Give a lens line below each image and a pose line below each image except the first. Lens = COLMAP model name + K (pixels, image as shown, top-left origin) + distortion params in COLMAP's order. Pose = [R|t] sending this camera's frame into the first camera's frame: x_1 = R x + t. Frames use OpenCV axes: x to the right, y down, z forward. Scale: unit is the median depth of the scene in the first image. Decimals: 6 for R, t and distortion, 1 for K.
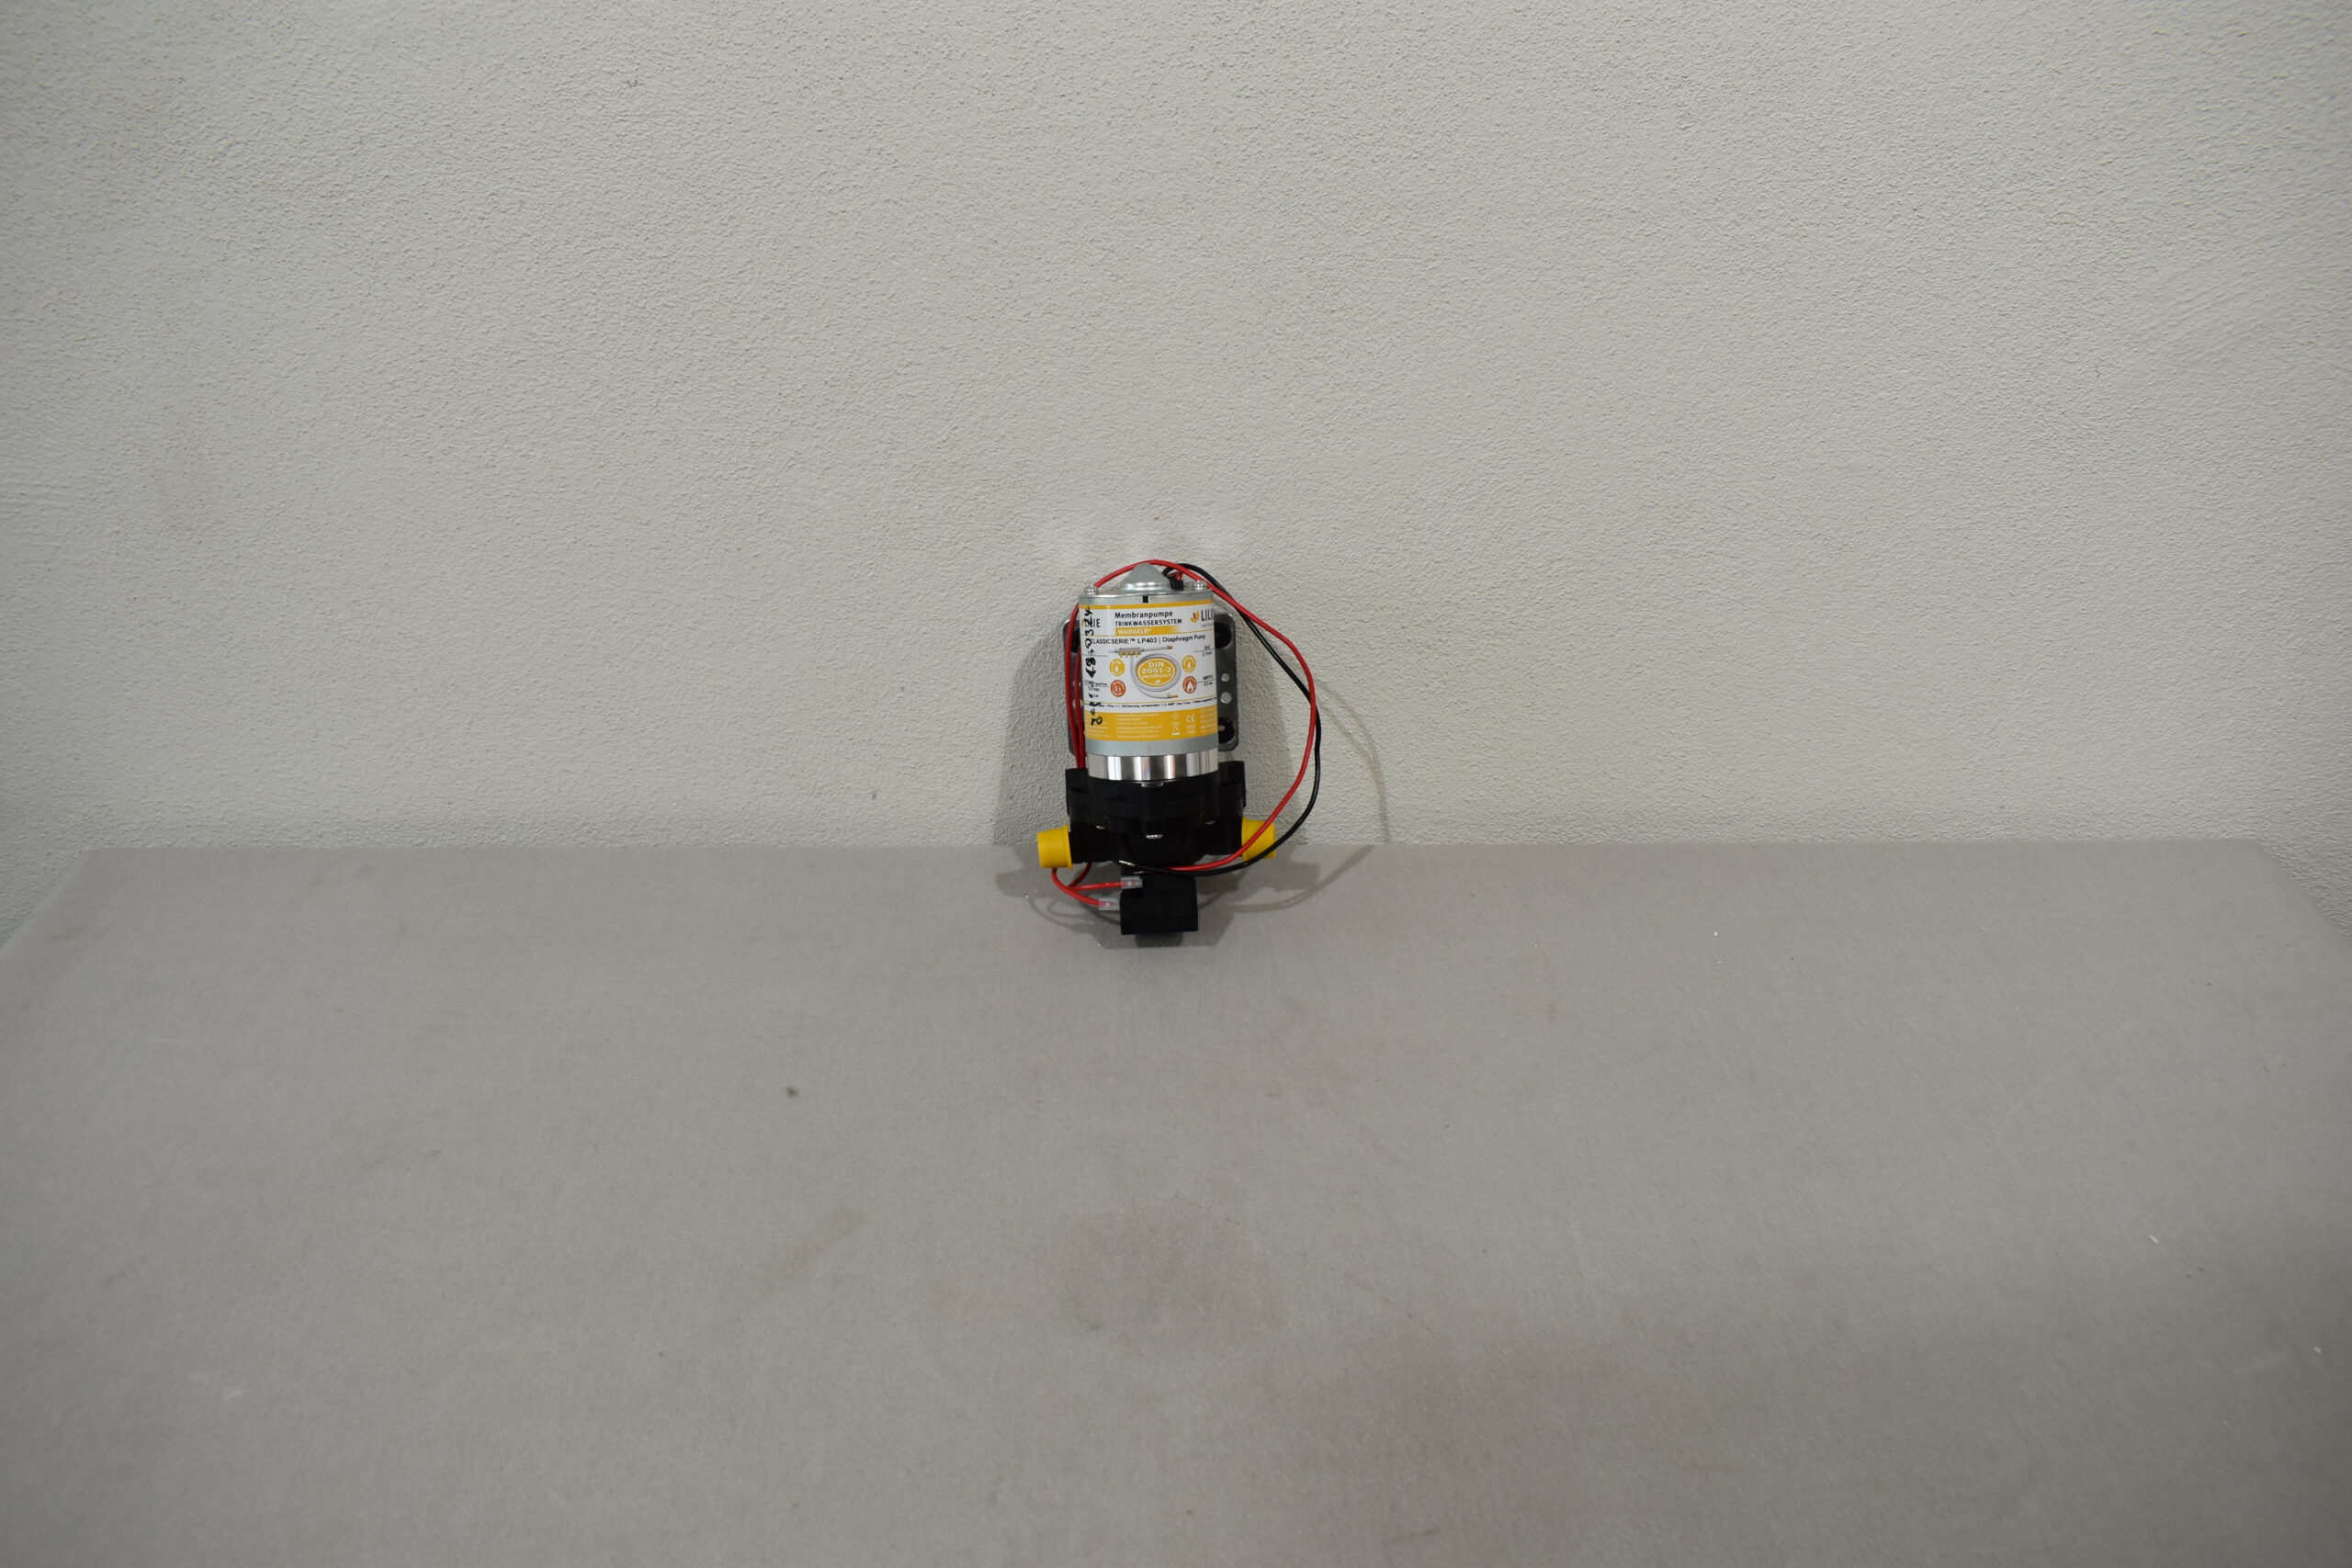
lens RADIAL K [[1718.9, 0, 1176.6], [0, 1718.9, 751.4], [0, 0, 1]] dist [-0.099126, -0.000802]
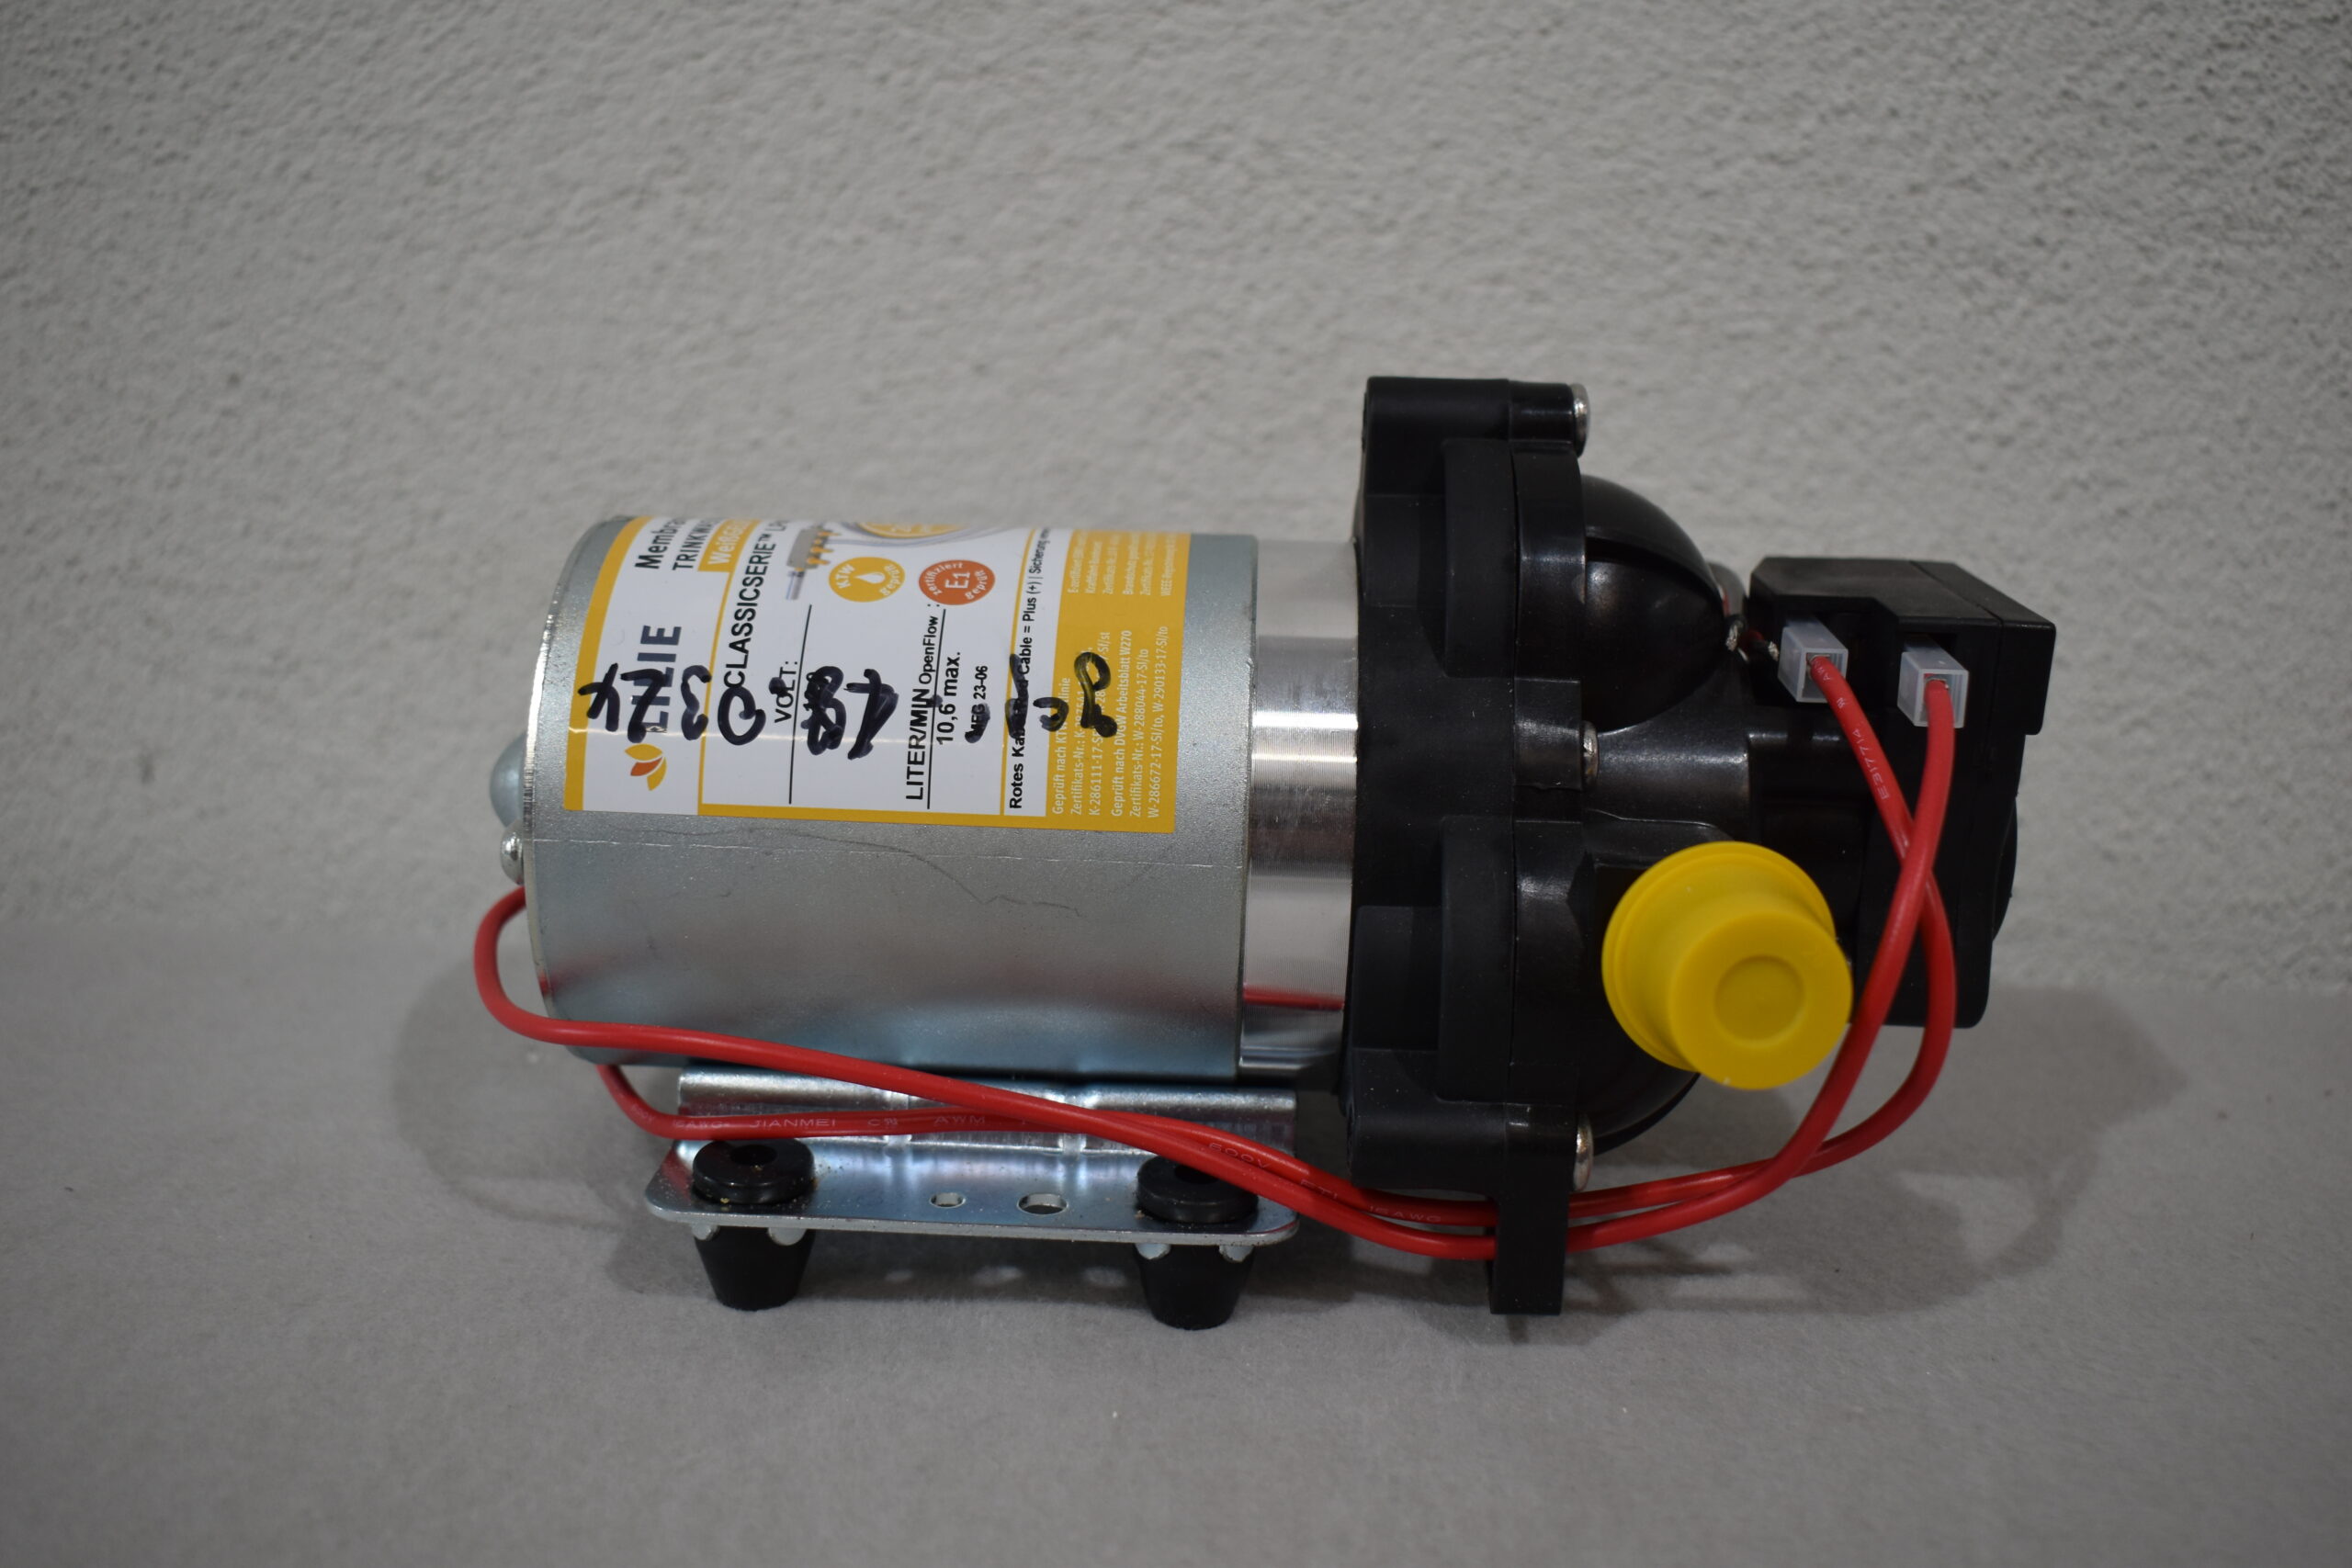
lens RADIAL K [[2293.4, 0, 1182.4], [0, 2293.4, 785.0], [0, 0, 1]] dist [-0.079791, 0.000000]
pose [[0.998502, 0.029876, -0.045830, 0.029874], [-0.040042, 0.969915, -0.240127, 0.129743], [0.037277, 0.241602, 0.969659, 0.677429]]
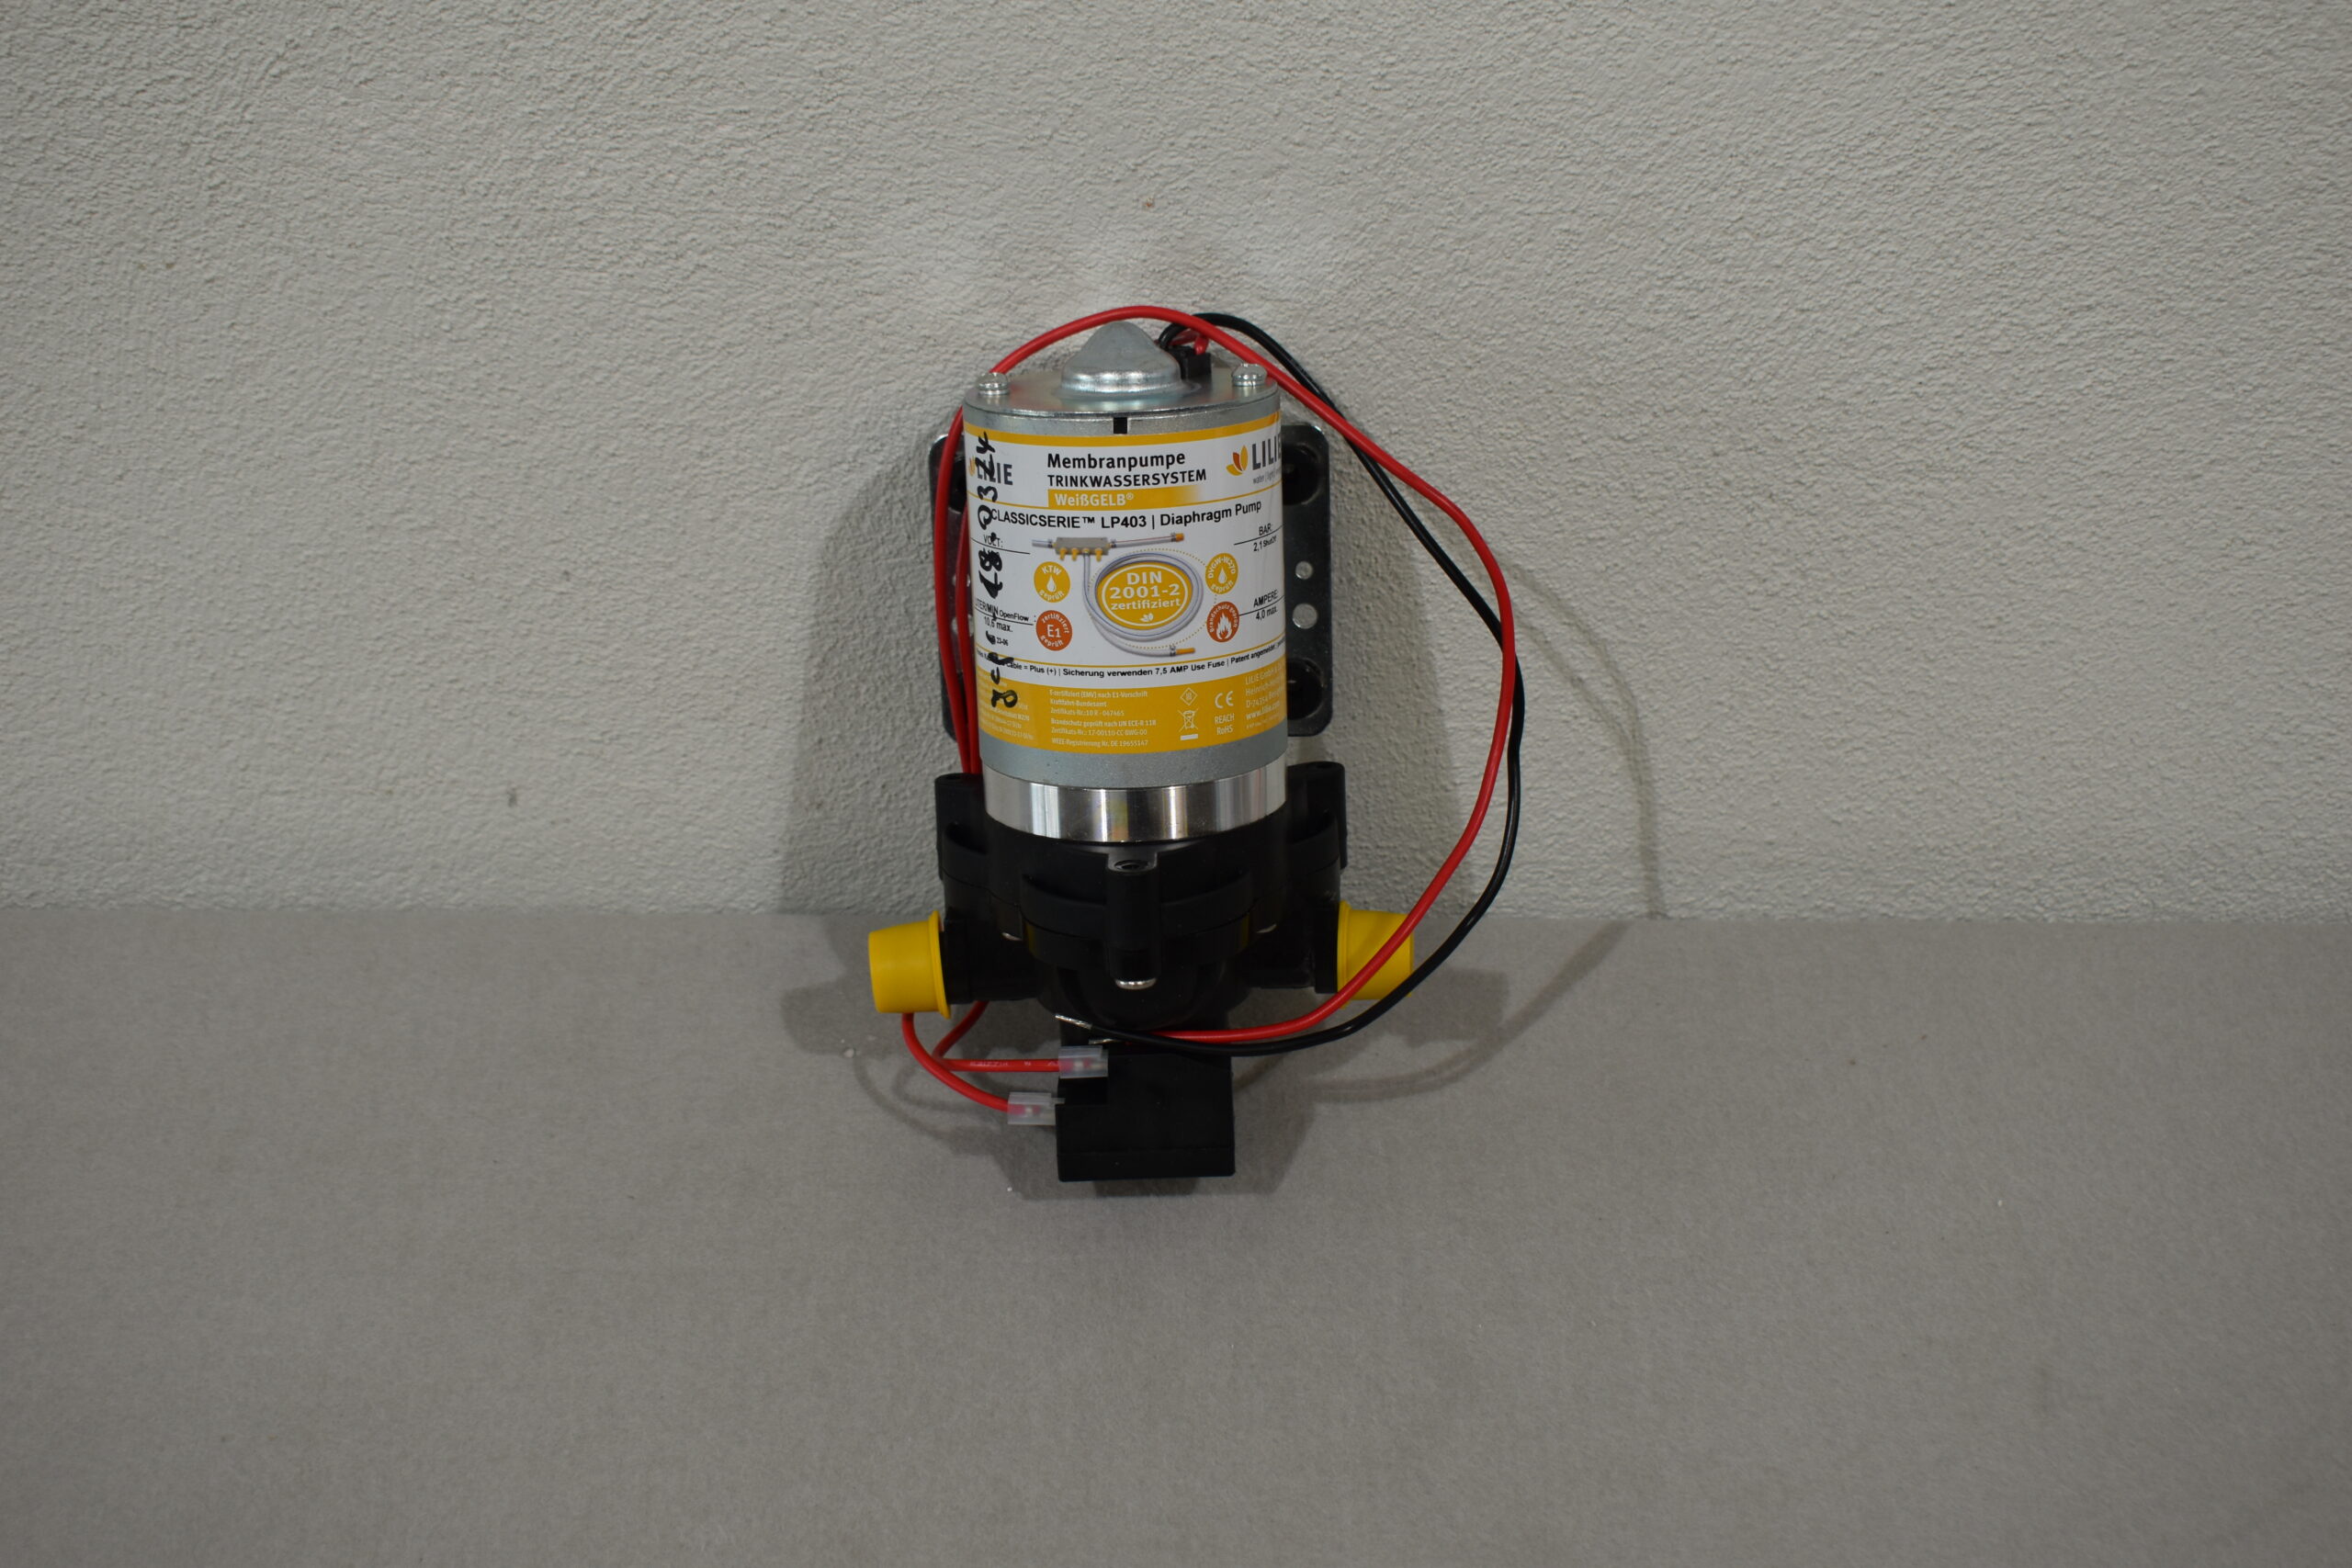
lens RADIAL K [[2961.4, 0, 1180.0], [0, 2961.4, 718.3], [0, 0, 1]] dist [-0.055434, 0.000000]
pose [[0.999935, 0.011397, -0.000957, -0.001930], [-0.011183, 0.991793, 0.127366, -0.104342], [0.002401, -0.127347, 0.991855, 0.262278]]
